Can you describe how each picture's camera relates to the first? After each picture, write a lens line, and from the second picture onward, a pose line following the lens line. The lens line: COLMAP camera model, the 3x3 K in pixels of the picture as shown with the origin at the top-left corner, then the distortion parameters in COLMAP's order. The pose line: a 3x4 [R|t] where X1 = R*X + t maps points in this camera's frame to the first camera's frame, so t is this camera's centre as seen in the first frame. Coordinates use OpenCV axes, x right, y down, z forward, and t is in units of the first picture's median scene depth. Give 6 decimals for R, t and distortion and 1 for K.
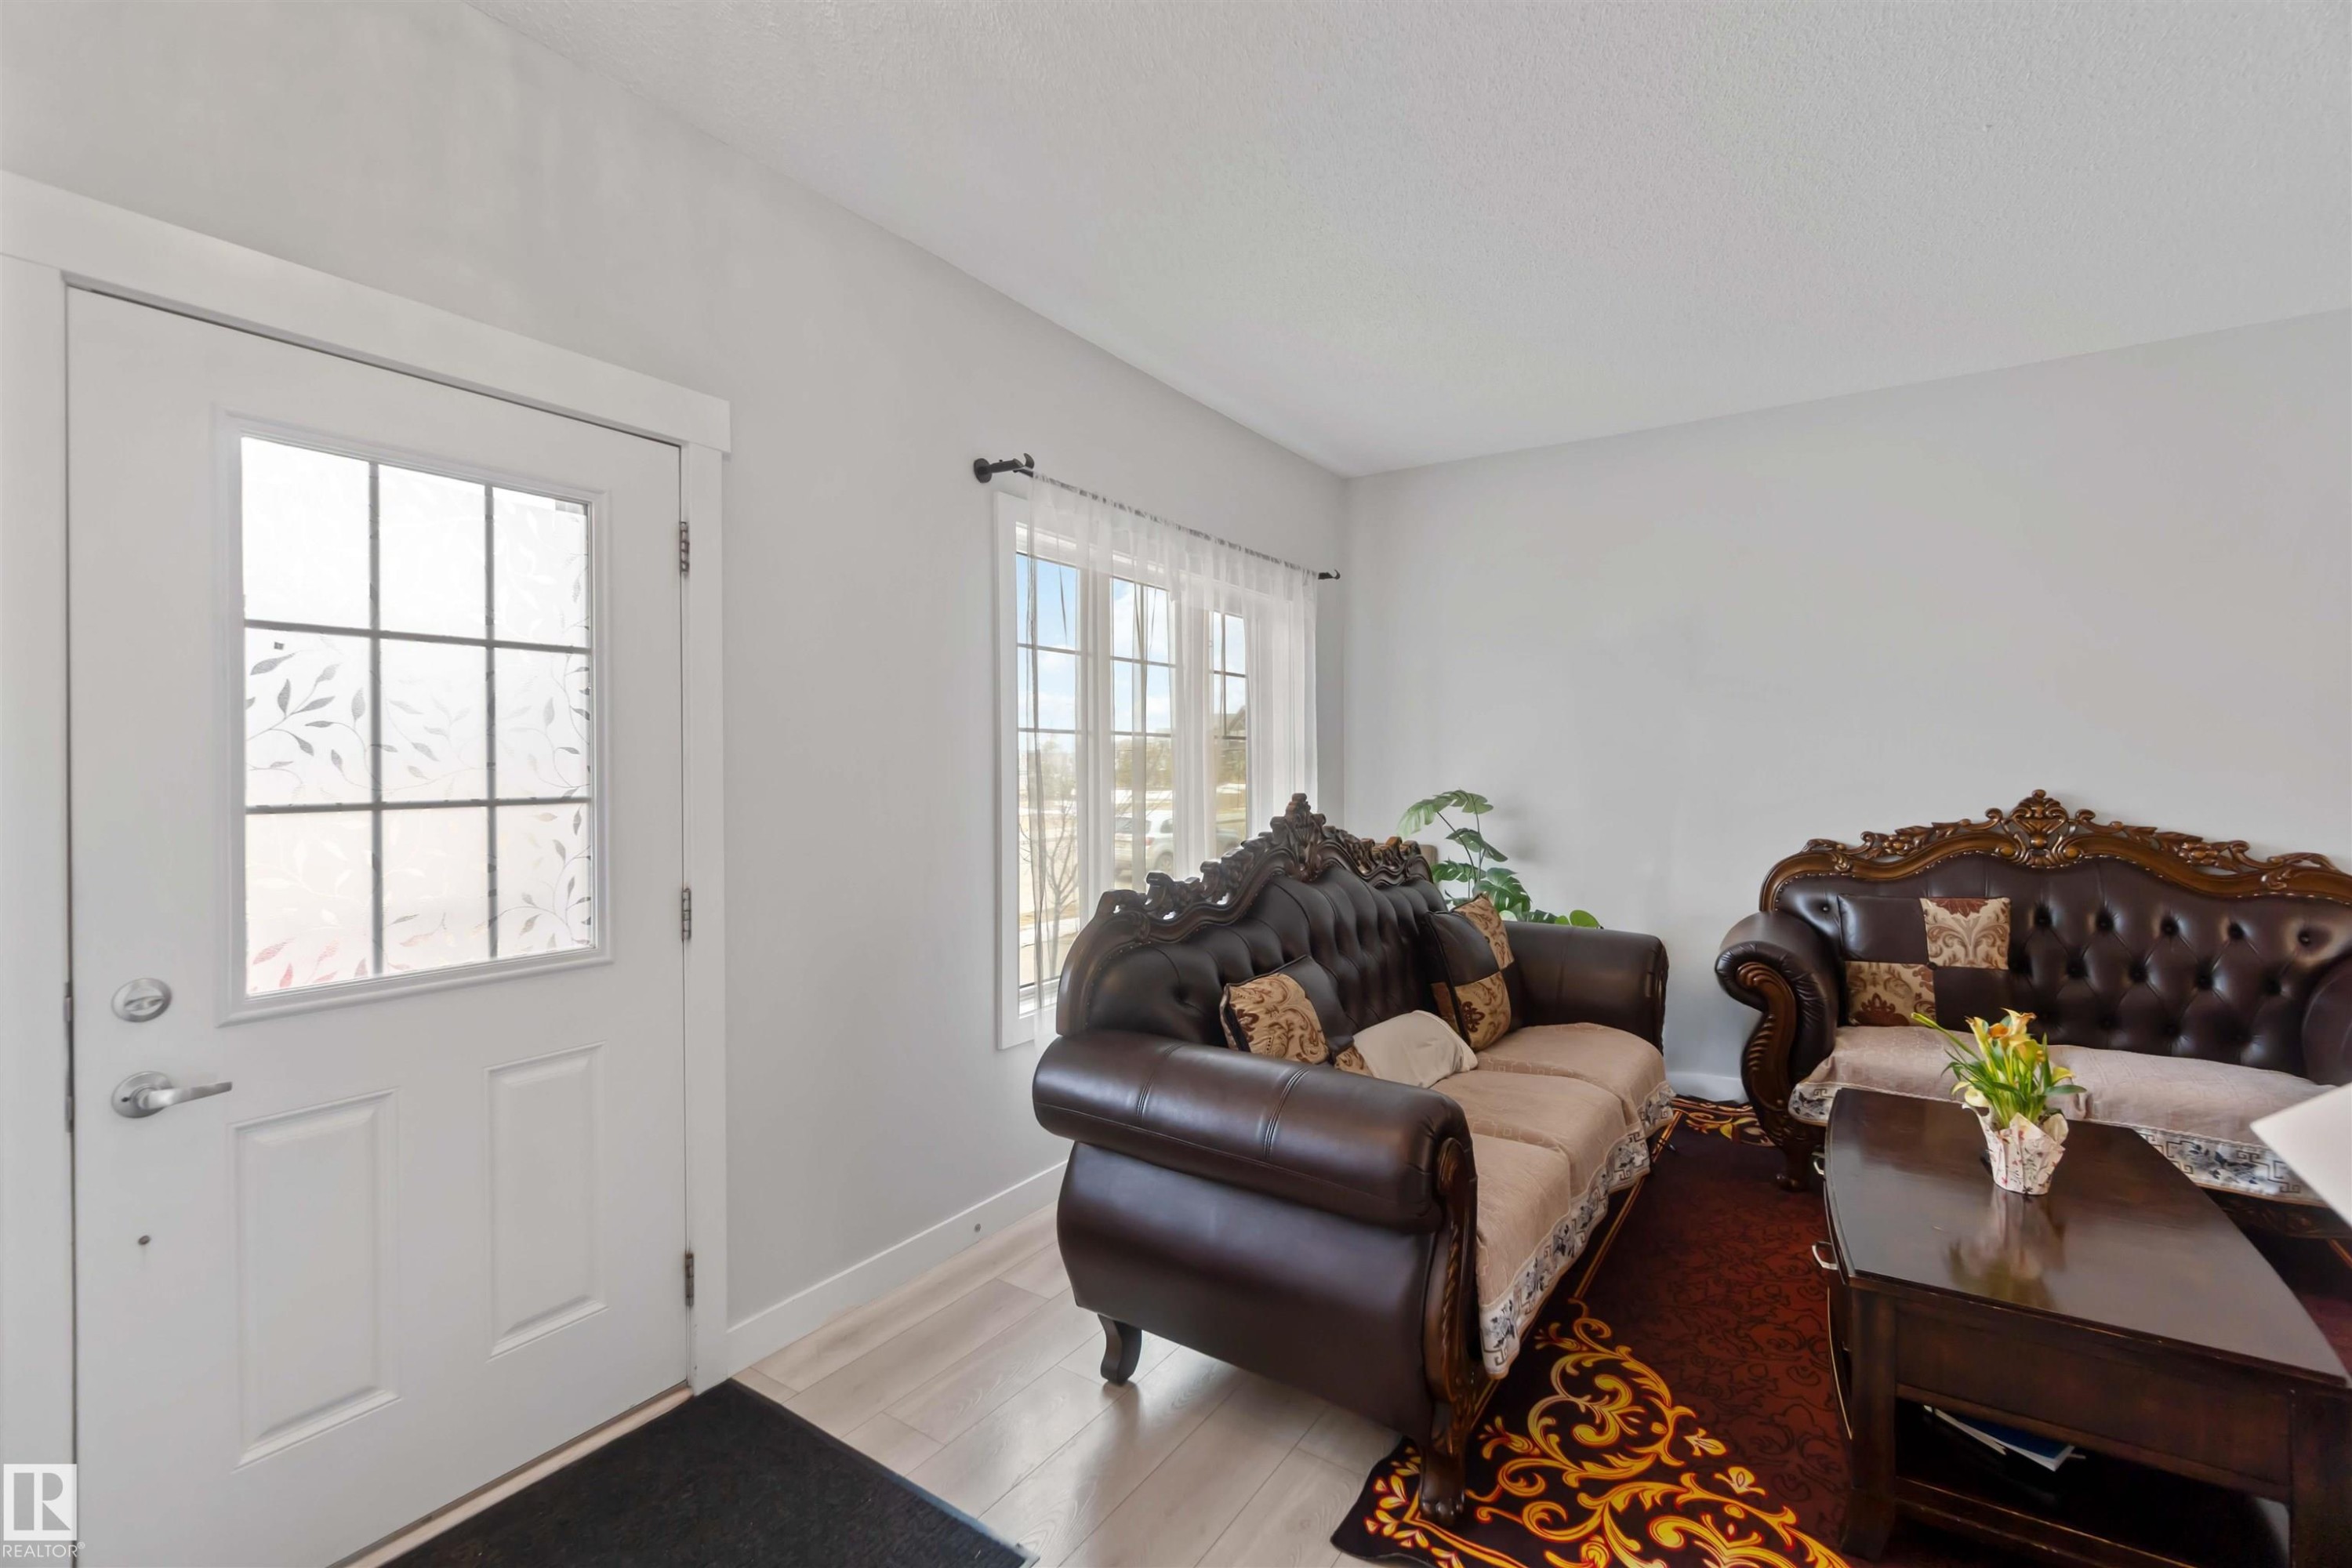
lens RADIAL K [[1023.9, 0, 1159.6], [0, 1023.9, 774.3], [0, 0, 1]] dist [0.001314, -0.000368]
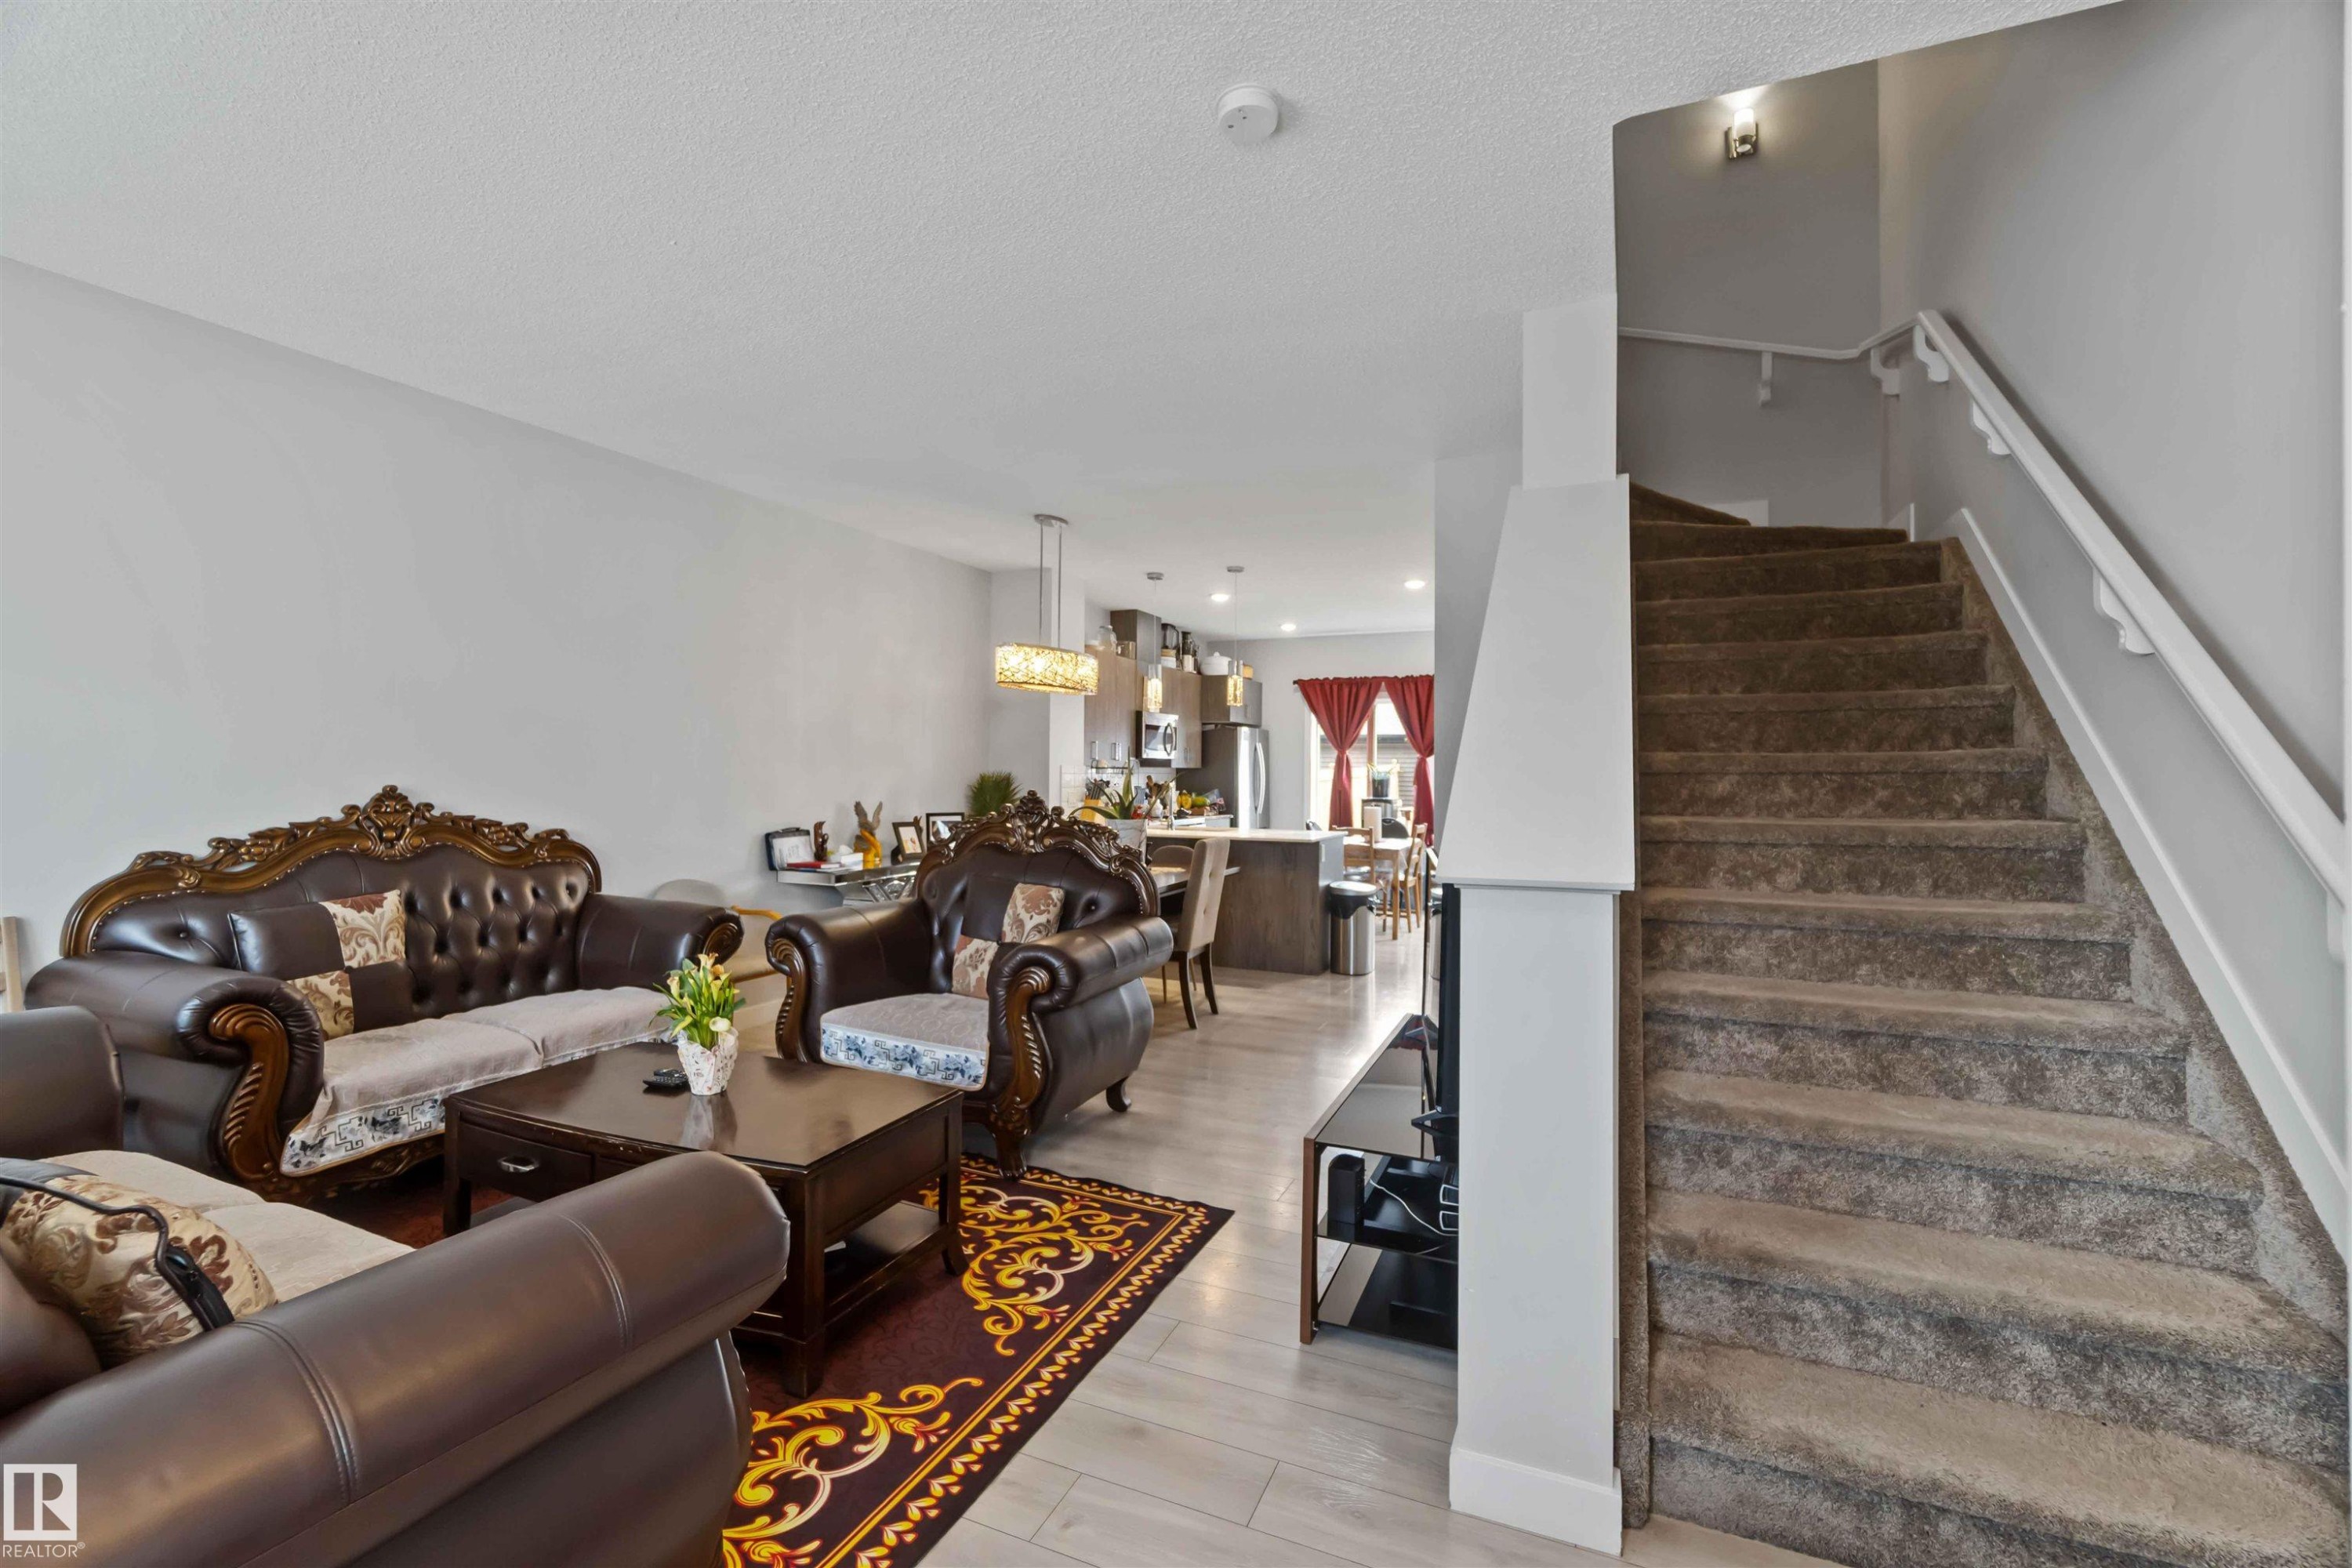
lens RADIAL K [[1023.9, 0, 1159.6], [0, 1023.9, 774.3], [0, 0, 1]] dist [0.001314, -0.000368]
pose [[-0.172303, -0.002259, 0.985041, -0.496302], [0.004867, 0.999983, 0.003145, 0.006951], [-0.985032, 0.005336, -0.172289, 0.639061]]
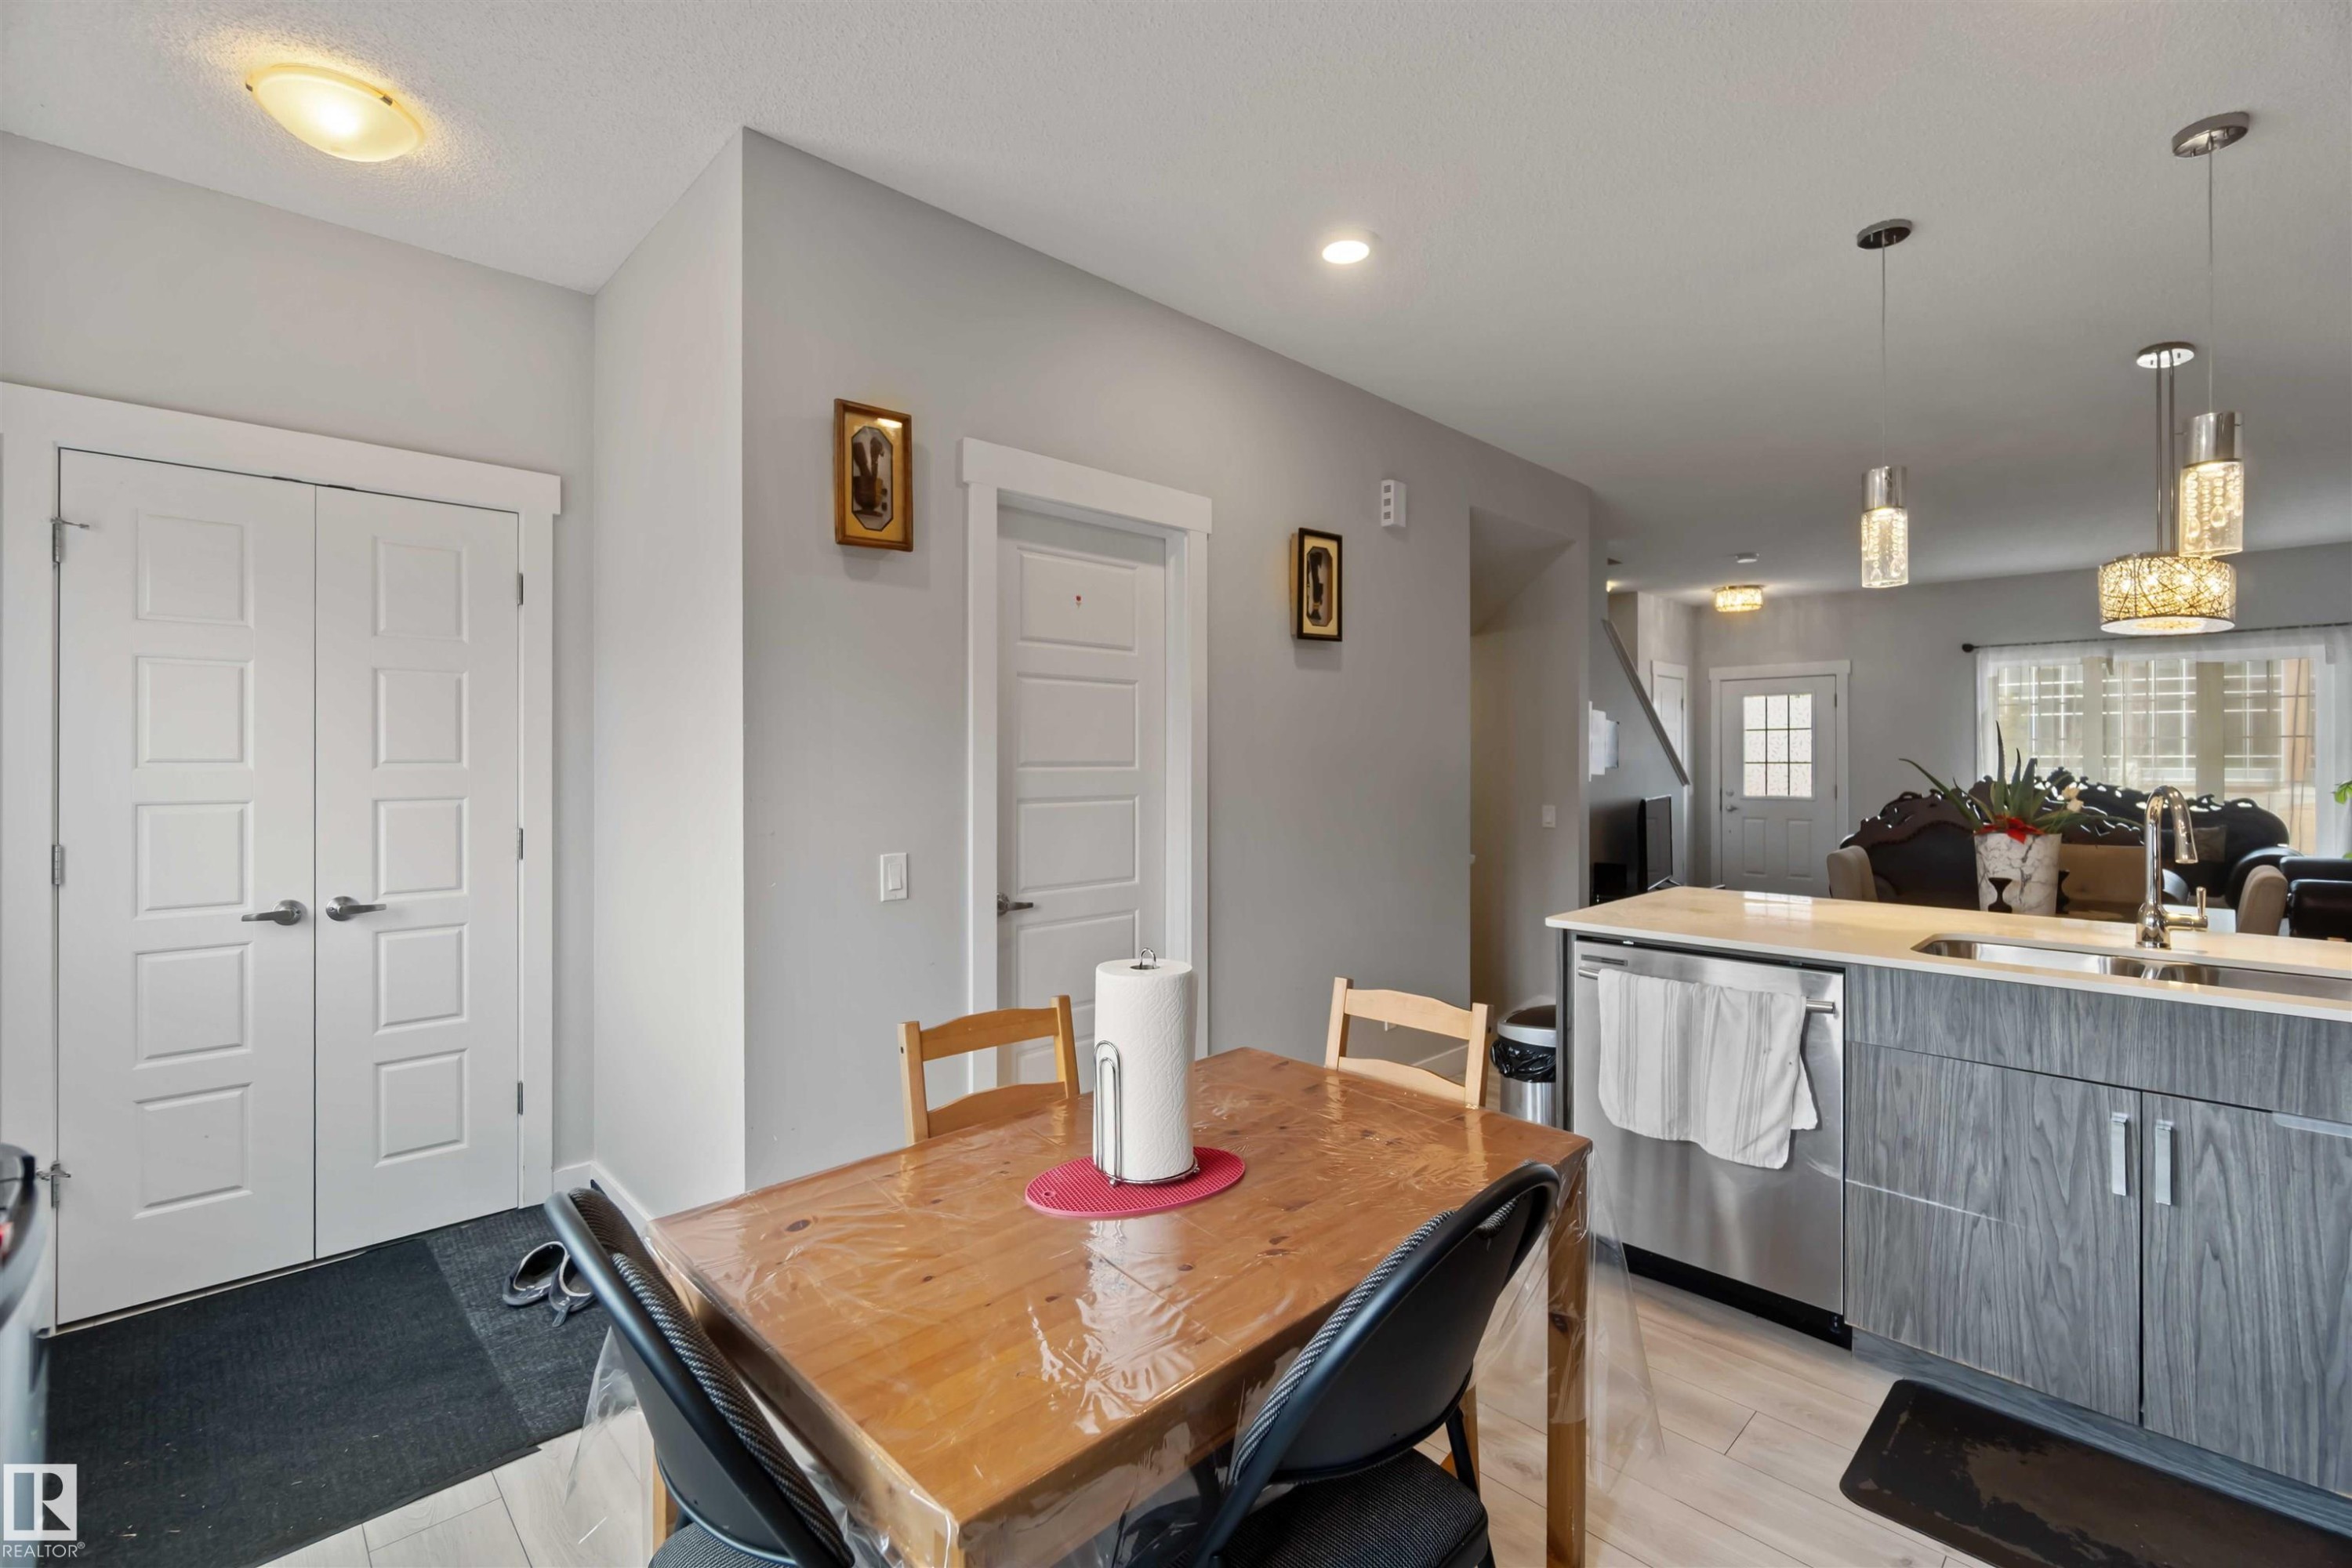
lens RADIAL K [[1026.8, 0, 1174.5], [0, 1026.8, 750.3], [0, 0, 1]] dist [-0.002075, -0.000149]
pose [[-0.179450, -0.003370, -0.983761, 3.955457], [-0.007418, 0.999970, -0.002073, 0.001274], [0.983739, 0.006926, -0.179470, -0.825716]]
